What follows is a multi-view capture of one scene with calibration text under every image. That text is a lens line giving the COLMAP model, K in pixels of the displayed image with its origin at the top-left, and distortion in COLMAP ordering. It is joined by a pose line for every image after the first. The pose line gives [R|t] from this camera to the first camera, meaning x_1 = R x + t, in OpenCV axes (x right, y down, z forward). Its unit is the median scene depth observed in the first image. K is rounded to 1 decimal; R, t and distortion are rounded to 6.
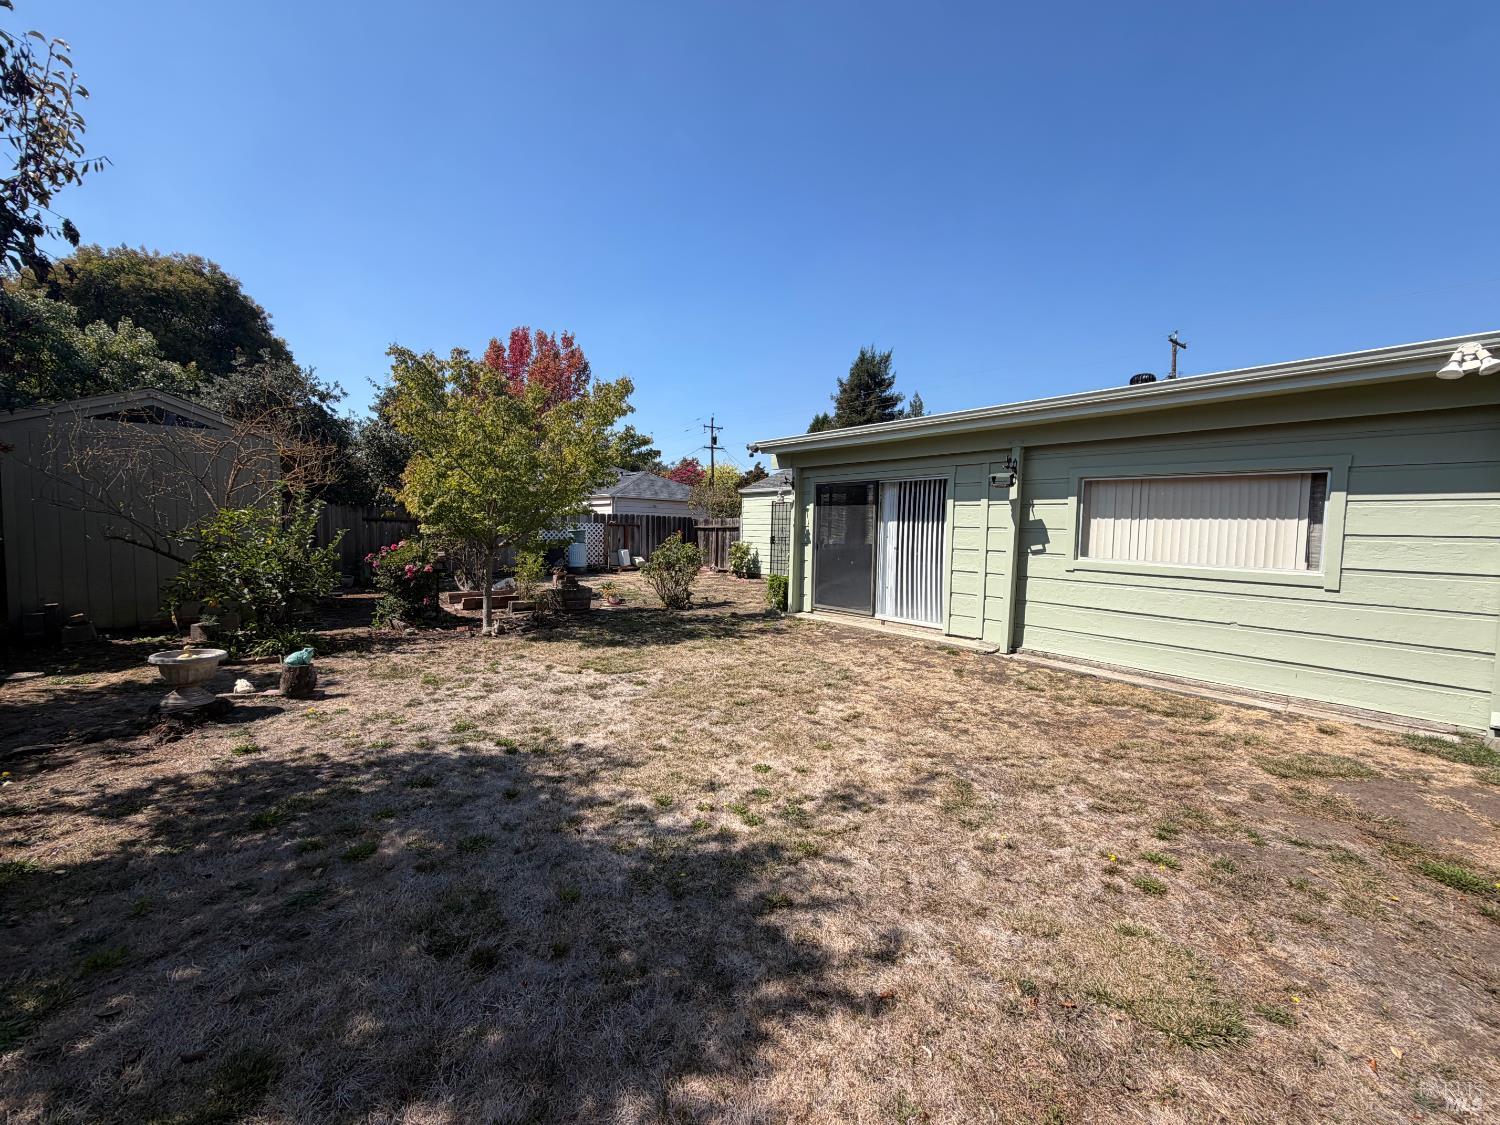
lens RADIAL K [[599.4, 0, 742.7], [0, 599.4, 559.9], [0, 0, 1]] dist [-0.000656, 0.000460]
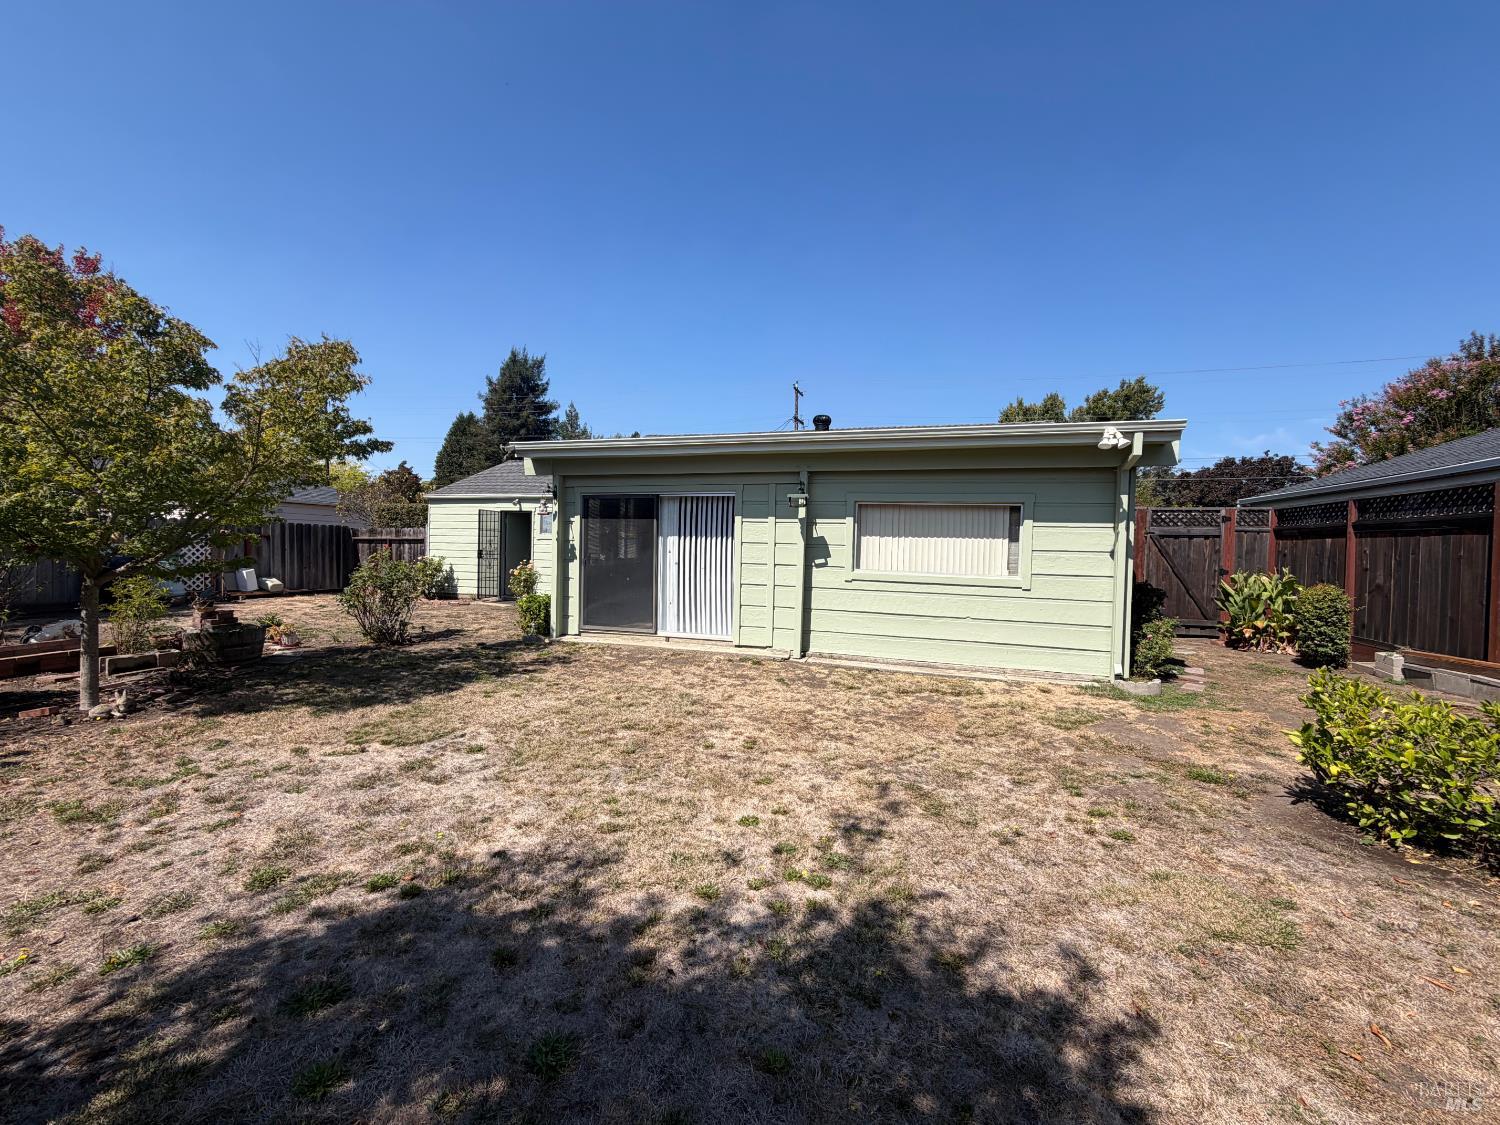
lens RADIAL K [[599.4, 0, 746.7], [0, 599.4, 559.2], [0, 0, 1]] dist [-0.000656, 0.000460]
pose [[0.834018, -0.015811, 0.551510, -0.318077], [0.025317, 0.999633, -0.009628, -0.022238], [-0.551155, 0.021993, 0.834113, 0.176096]]
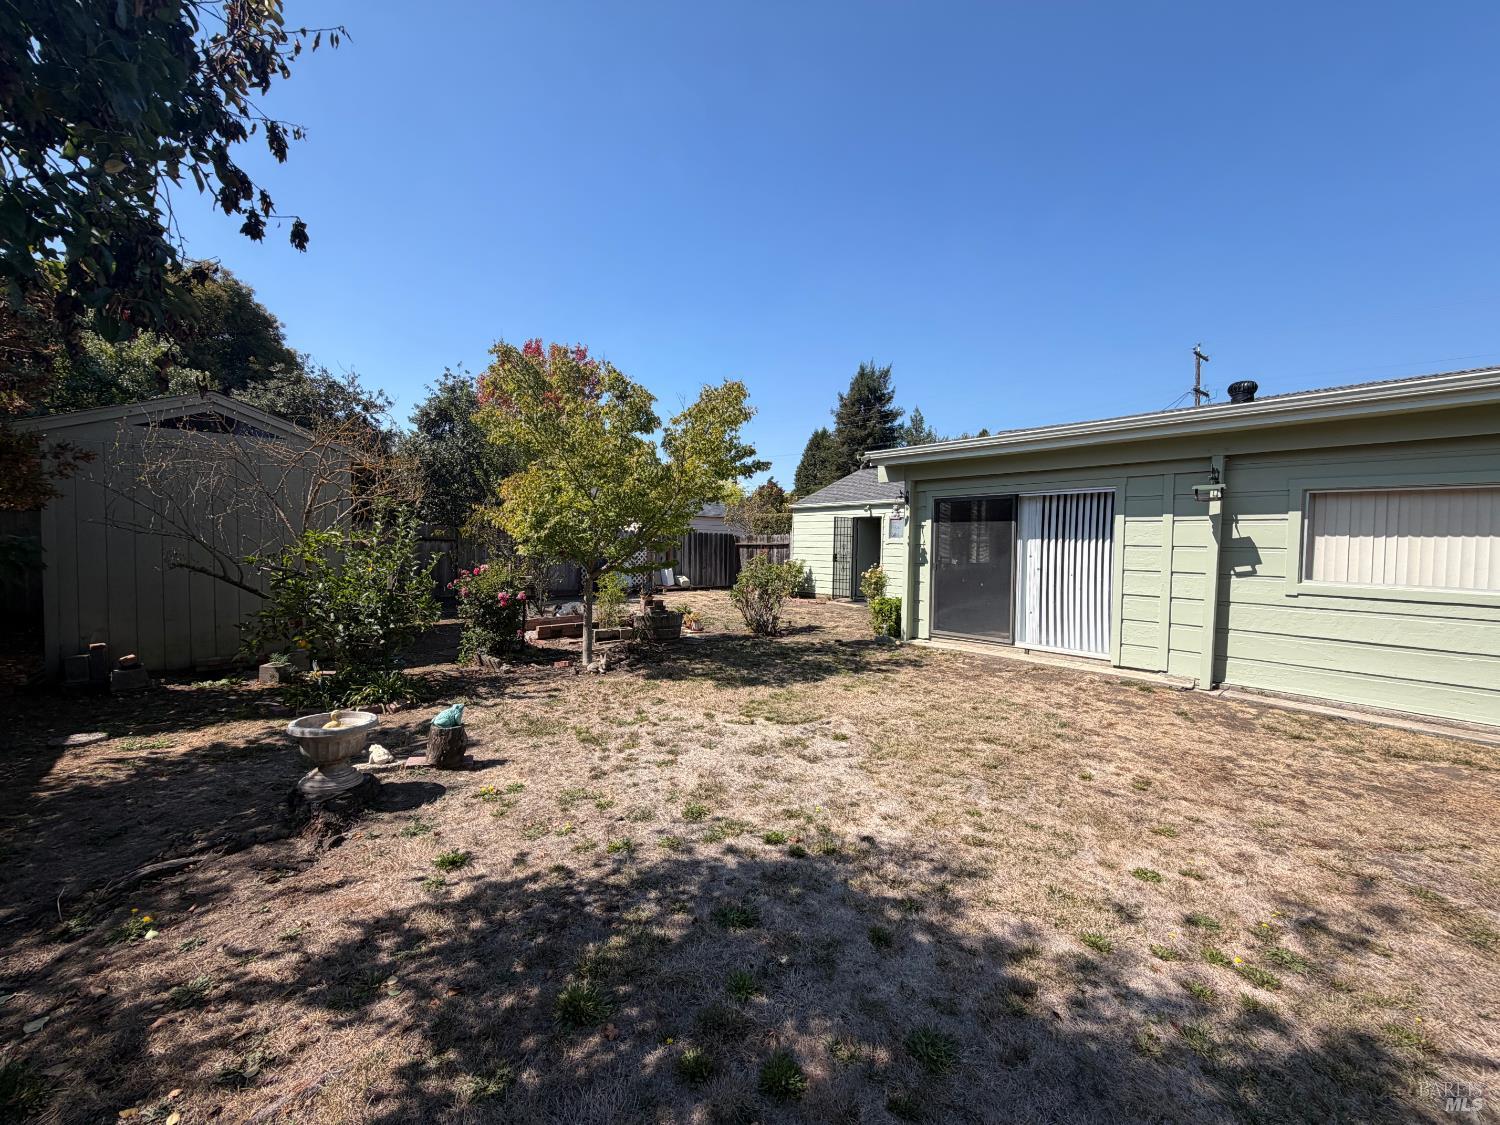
lens RADIAL K [[599.4, 0, 743.2], [0, 599.4, 560.3], [0, 0, 1]] dist [-0.000656, 0.000460]
pose [[0.999744, -0.006614, 0.021620, -0.341333], [0.007128, 0.999691, -0.023804, -0.022953], [-0.021456, 0.023952, 0.999483, 0.174509]]
